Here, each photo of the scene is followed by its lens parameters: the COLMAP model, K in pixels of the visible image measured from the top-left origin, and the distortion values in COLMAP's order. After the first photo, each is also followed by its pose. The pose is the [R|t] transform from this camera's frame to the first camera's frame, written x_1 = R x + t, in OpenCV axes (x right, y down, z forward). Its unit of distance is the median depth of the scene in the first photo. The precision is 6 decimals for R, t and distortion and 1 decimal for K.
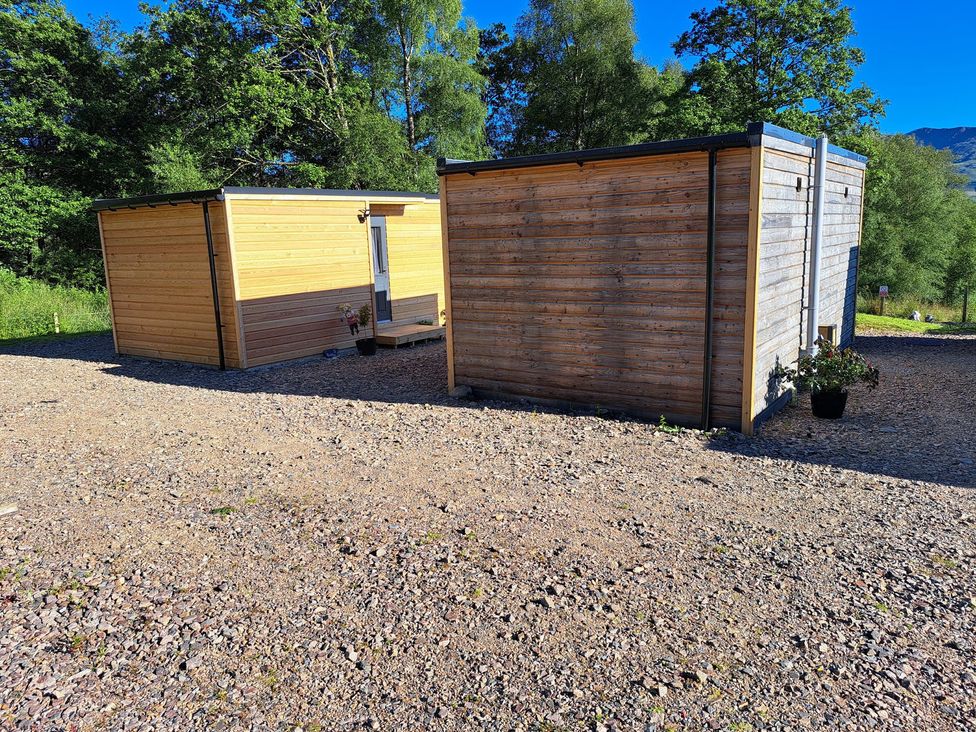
lens RADIAL K [[589.1, 0, 490.4], [0, 589.1, 337.7], [0, 0, 1]] dist [-0.002442, -0.000825]
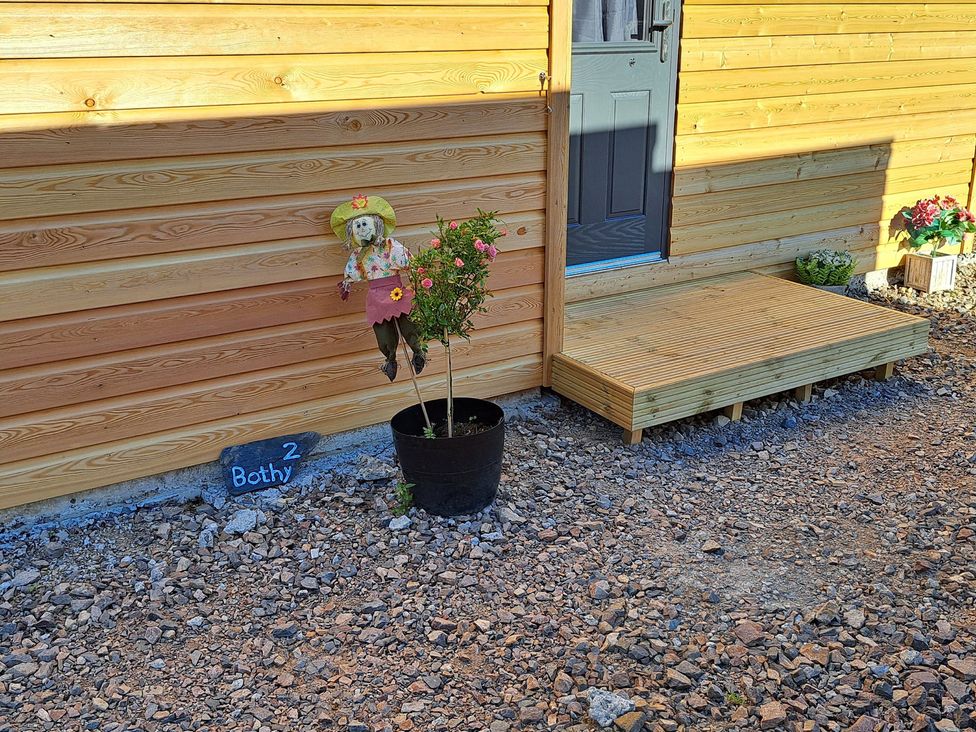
lens RADIAL K [[991.4, 0, 488.0], [0, 991.4, 366.0], [0, 0, 1]] dist [0.058375, -0.006262]
pose [[0.905909, 0.169473, -0.388081, -0.082935], [-0.092972, 0.973665, 0.208167, -0.070214], [0.413140, -0.152500, 0.897808, 0.692504]]
